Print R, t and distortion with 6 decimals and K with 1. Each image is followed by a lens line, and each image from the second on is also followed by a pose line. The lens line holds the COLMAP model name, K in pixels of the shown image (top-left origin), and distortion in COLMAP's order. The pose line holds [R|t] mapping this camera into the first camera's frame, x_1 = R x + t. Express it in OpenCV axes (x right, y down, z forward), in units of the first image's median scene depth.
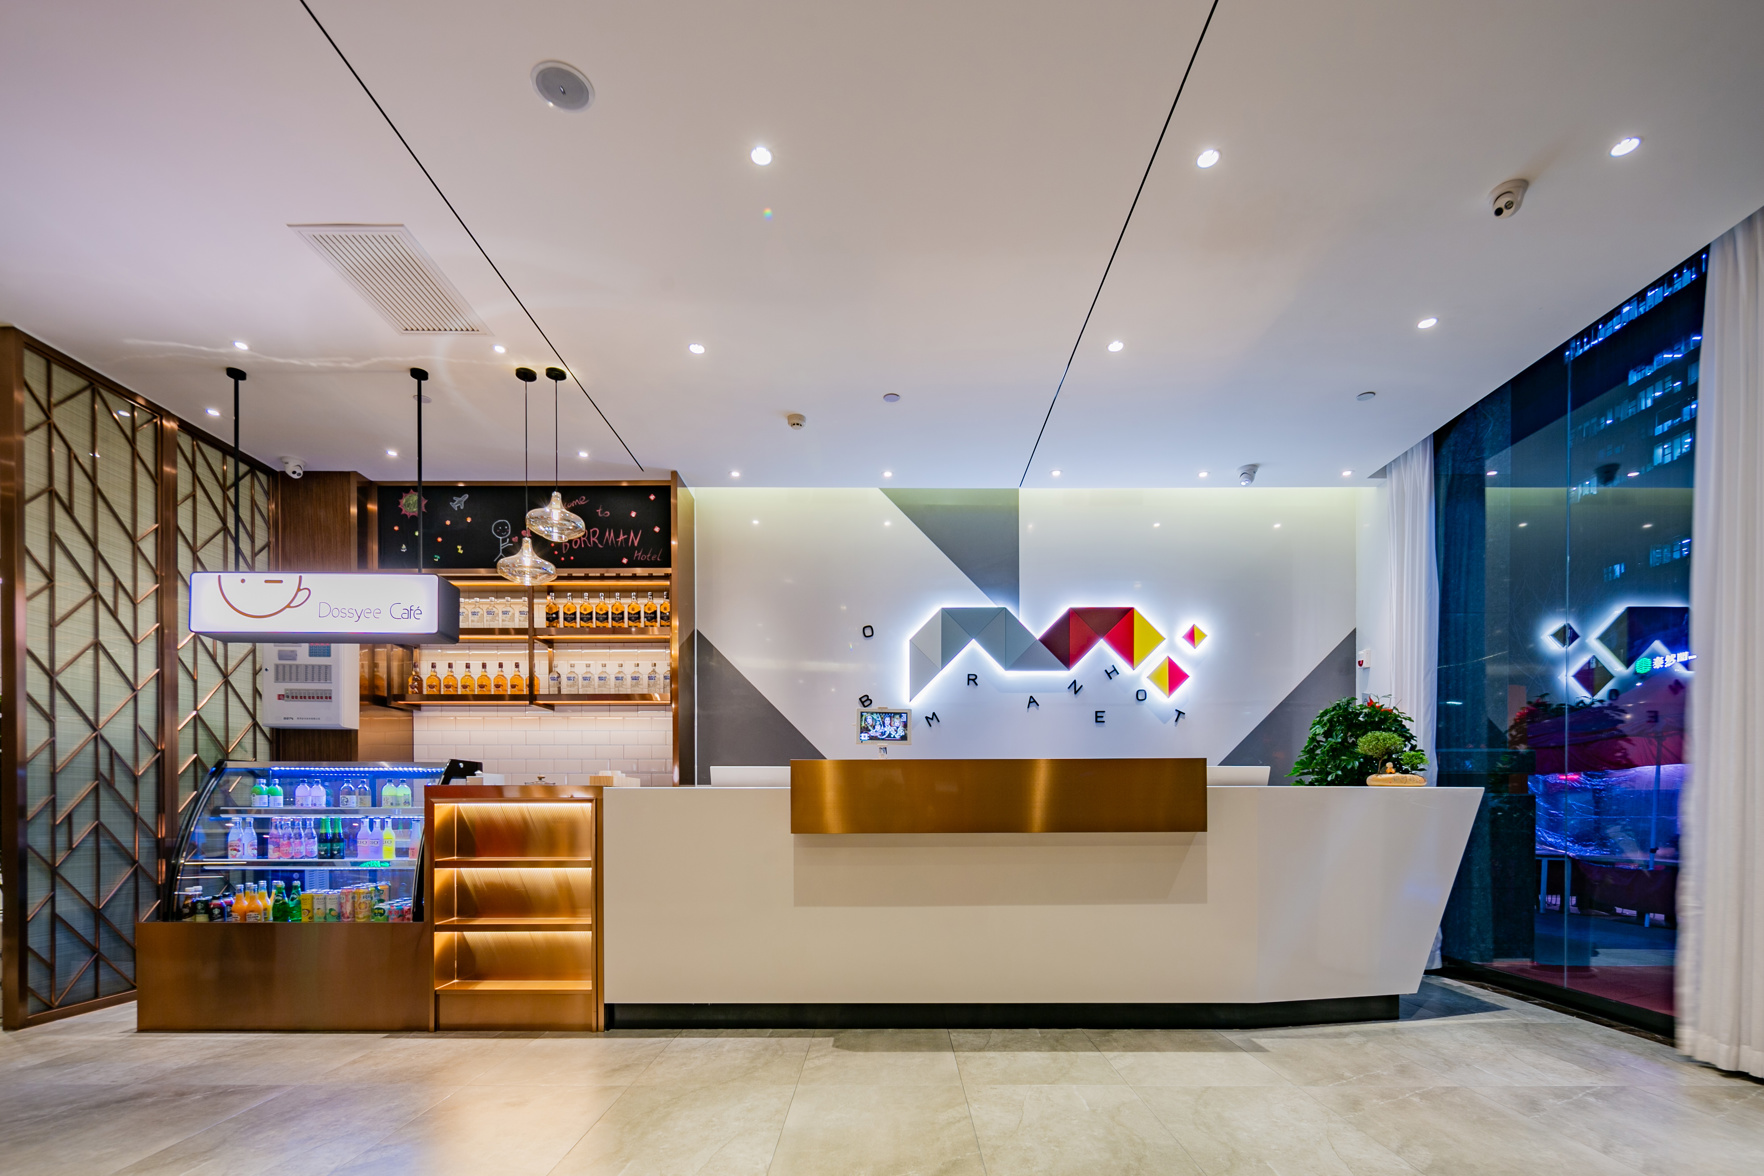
lens RADIAL K [[844.6, 0, 889.2], [0, 844.6, 813.0], [0, 0, 1]] dist [0.001539, -0.000255]
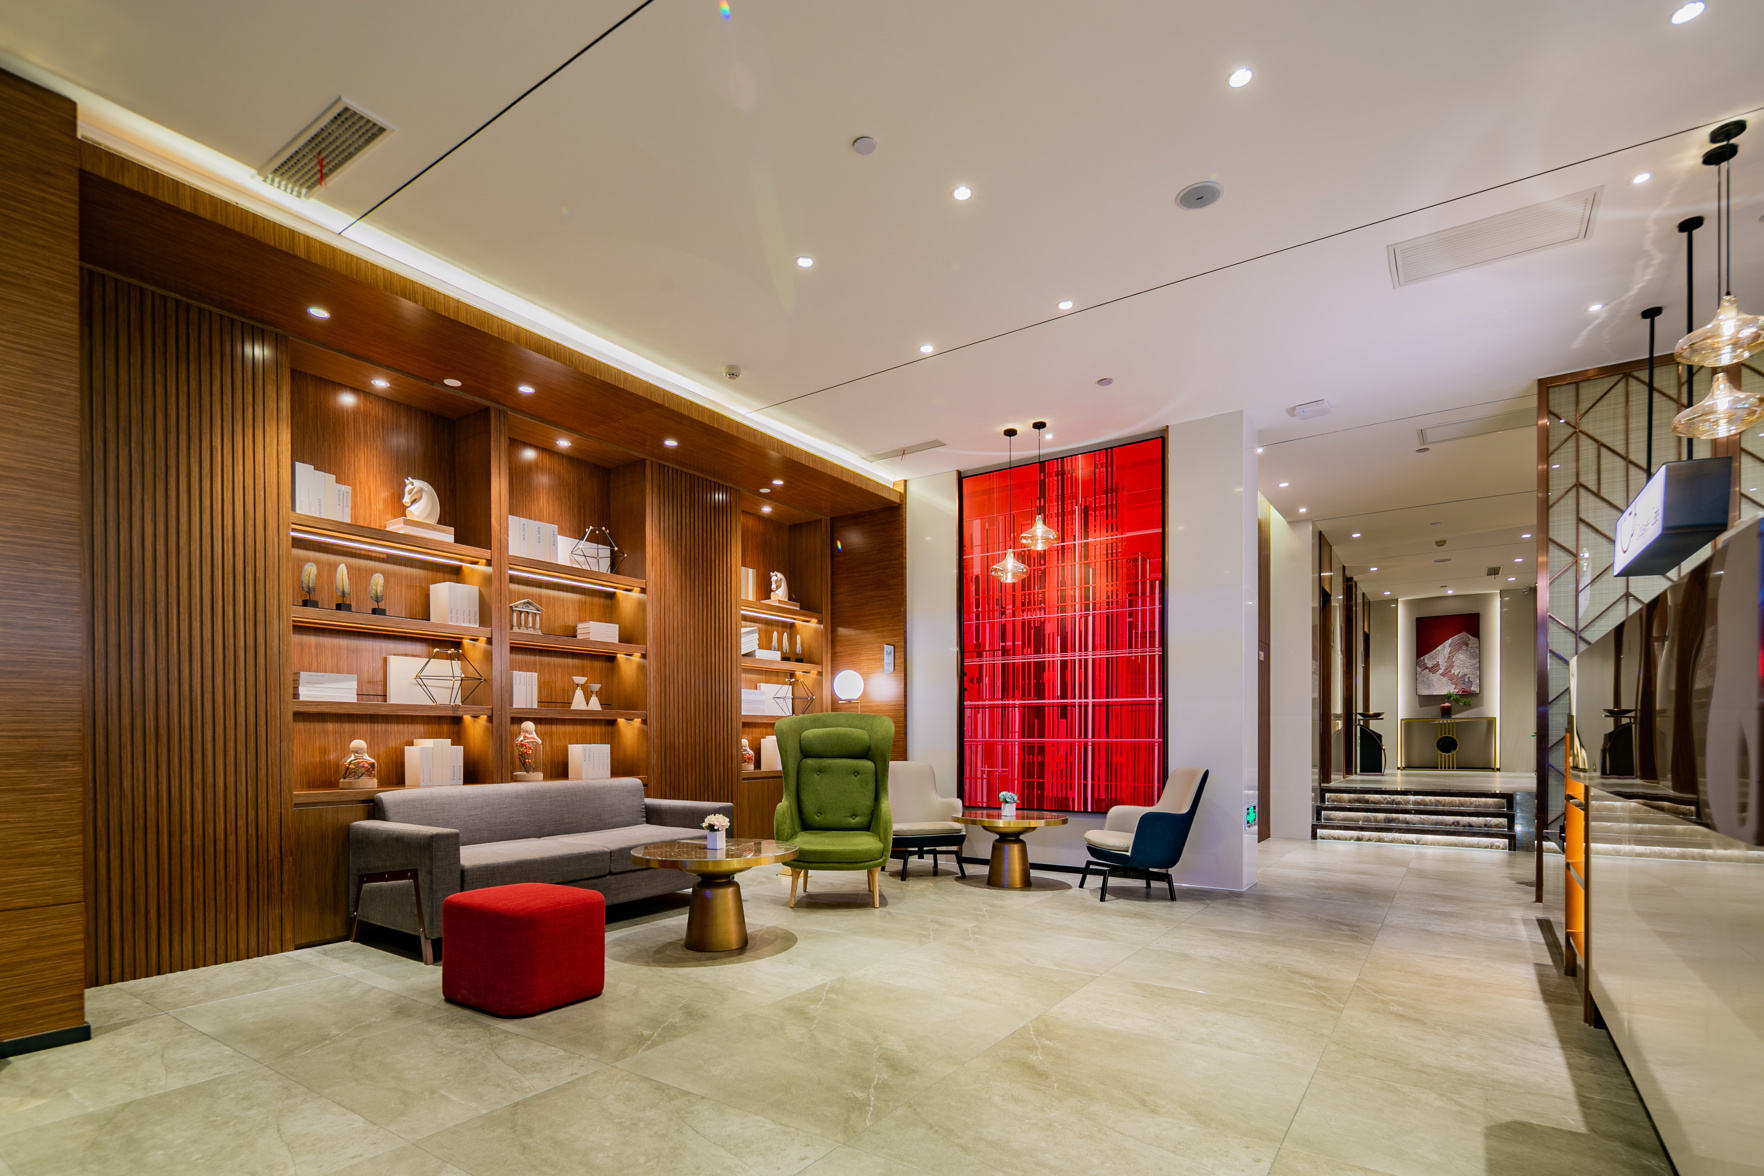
lens RADIAL K [[848.3, 0, 878.0], [0, 848.3, 747.0], [0, 0, 1]] dist [0.002375, -0.000356]
pose [[-0.571969, 0.009875, -0.820216, 0.481117], [-0.002555, 0.999901, 0.013820, -0.004510], [0.820271, 0.010000, -0.571887, 0.647863]]
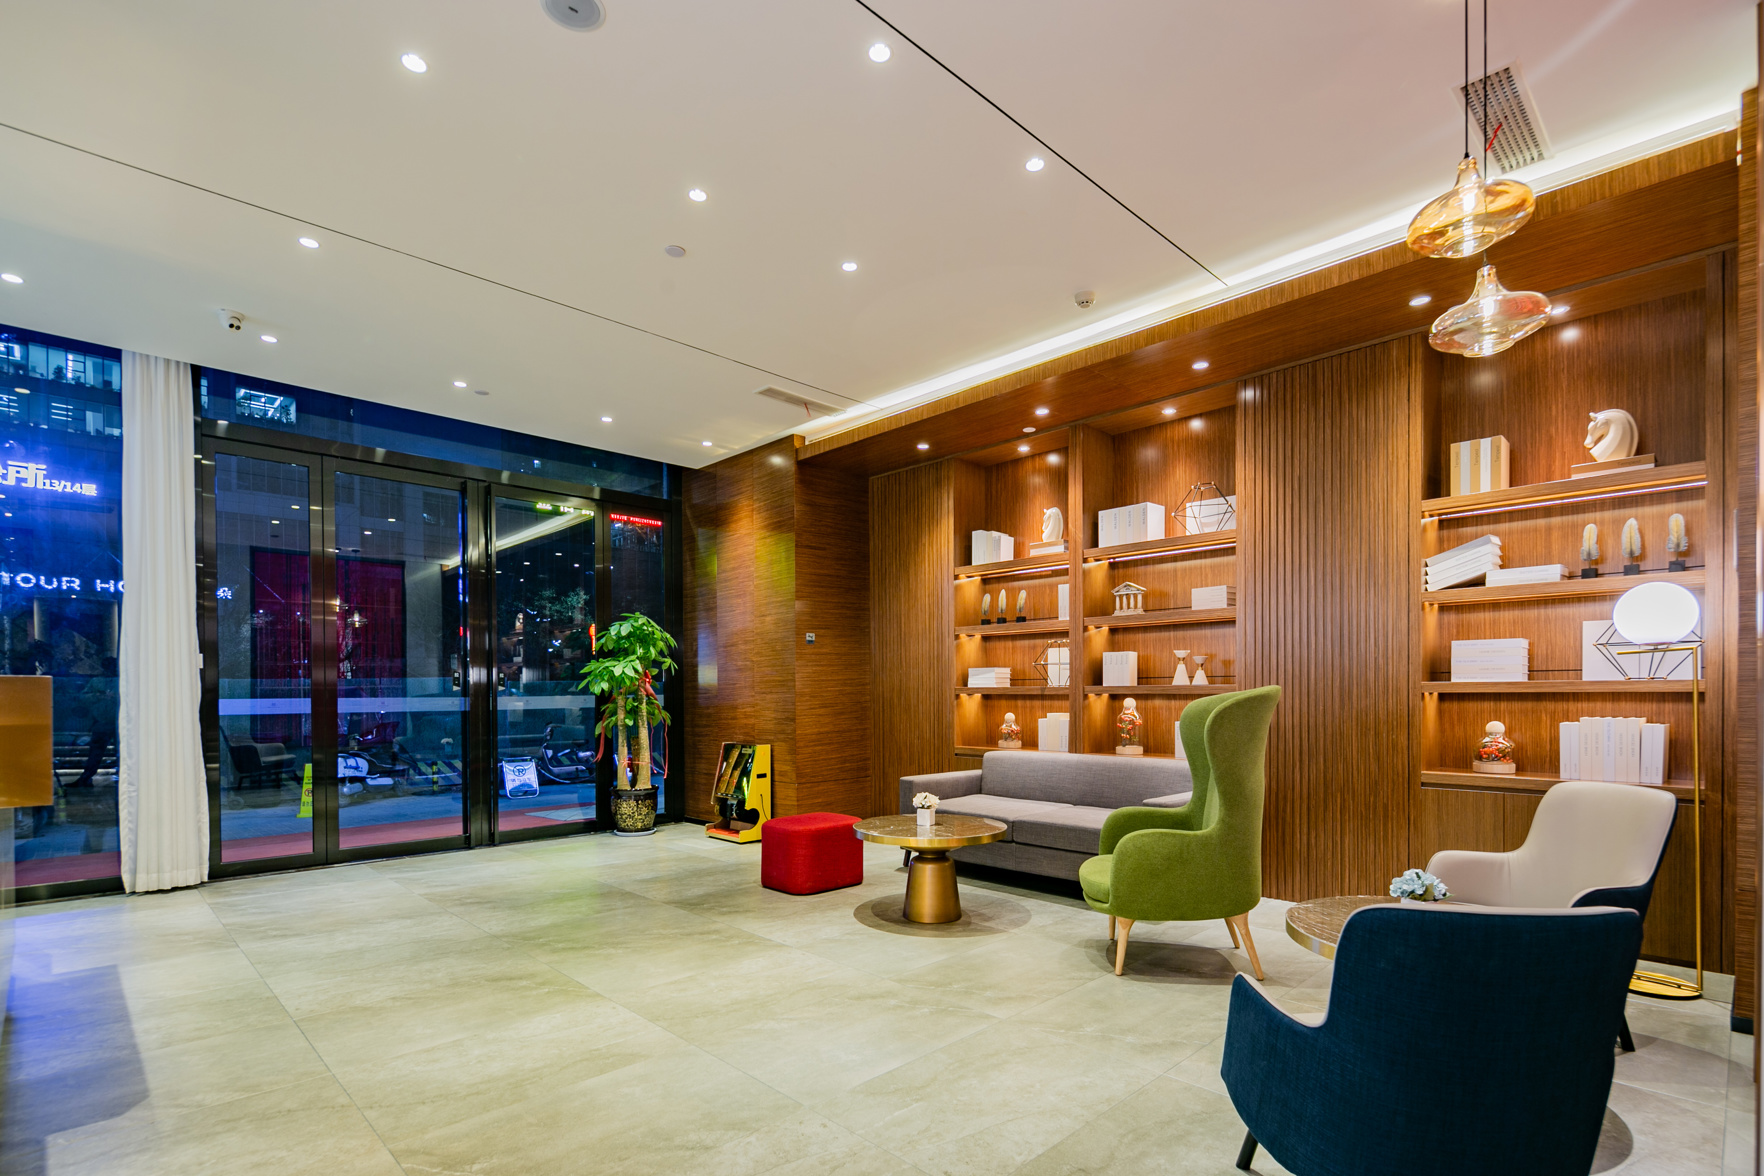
lens RADIAL K [[843.2, 0, 883.3], [0, 843.2, 702.3], [0, 0, 1]] dist [0.001349, -0.000607]
pose [[-0.698109, -0.005072, 0.715974, -0.636124], [0.009433, 0.999823, 0.016280, -0.034483], [-0.715930, 0.018119, -0.697937, 0.686339]]
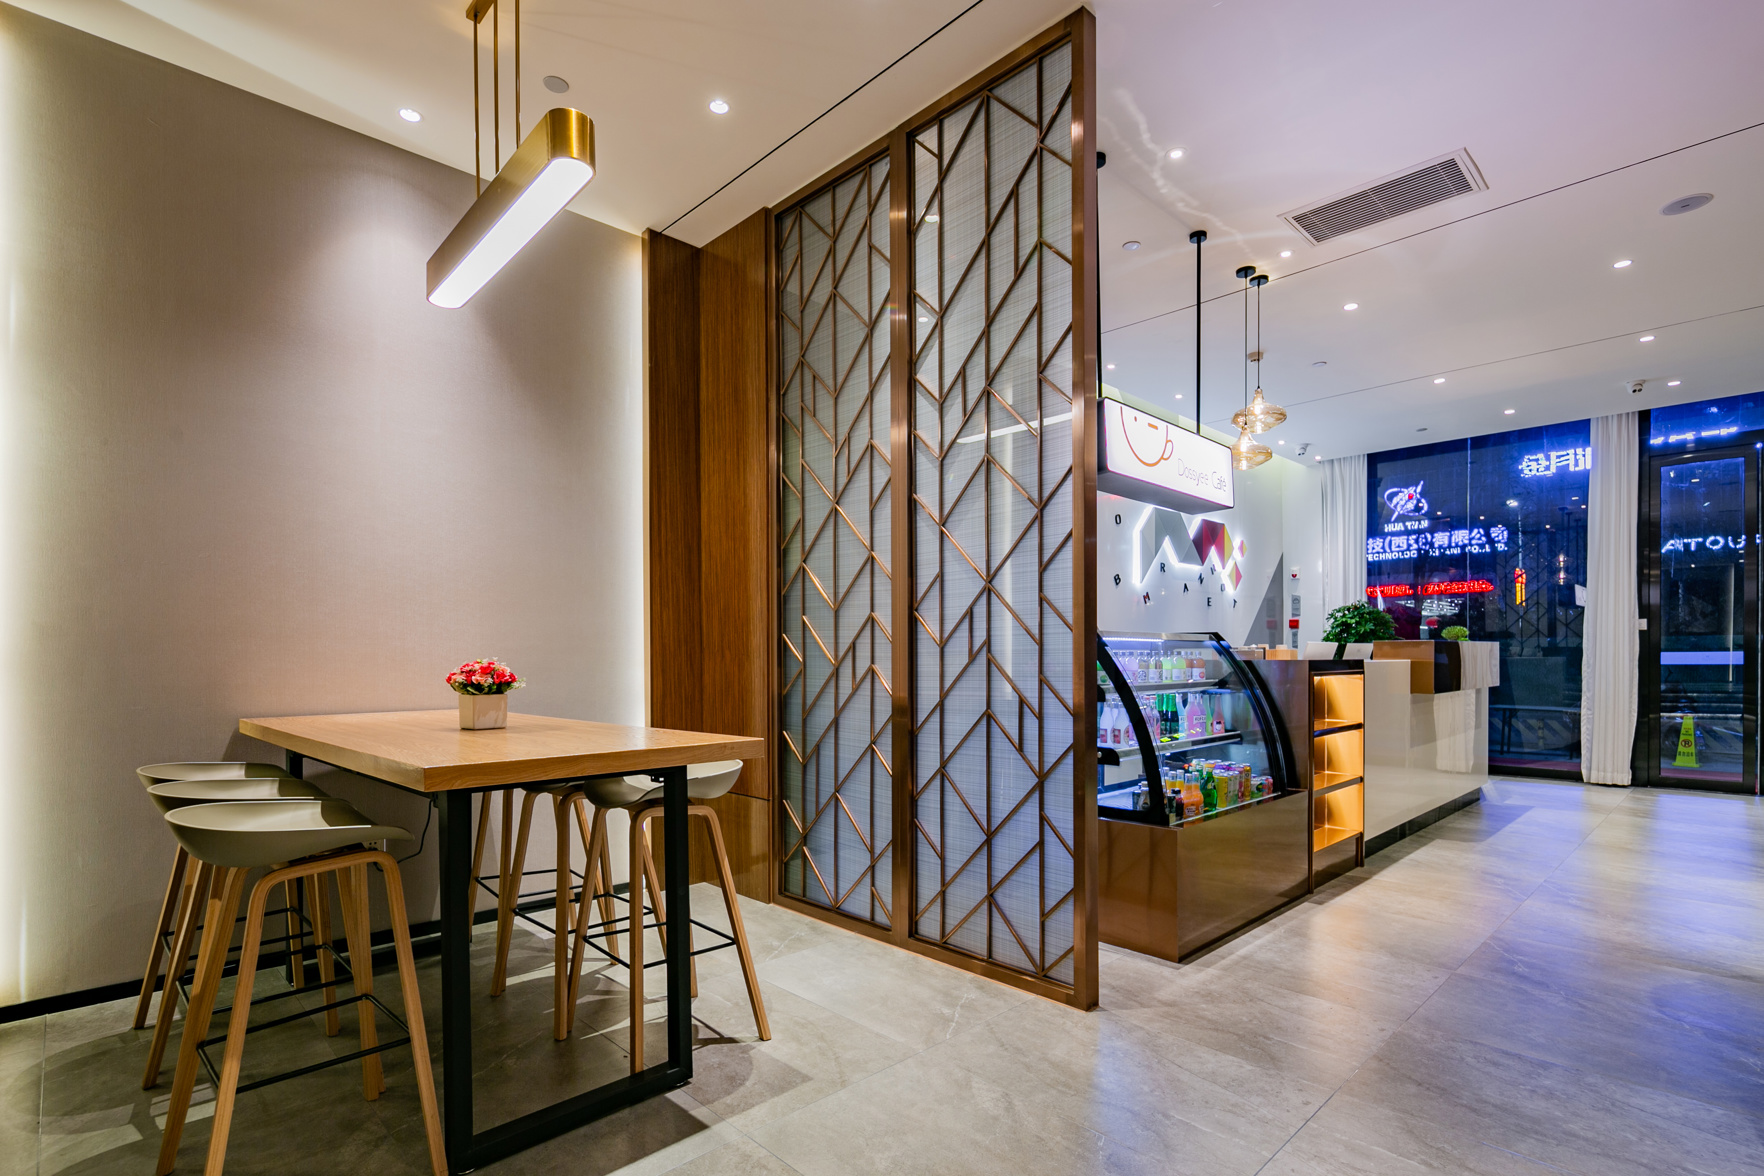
lens RADIAL K [[851.3, 0, 883.4], [0, 851.3, 677.2], [0, 0, 1]] dist [0.000755, -0.000766]
pose [[0.720429, -0.018540, 0.693280, -1.182891], [0.008598, 0.999805, 0.017803, -0.023966], [-0.693475, -0.006865, 0.720448, 0.431635]]
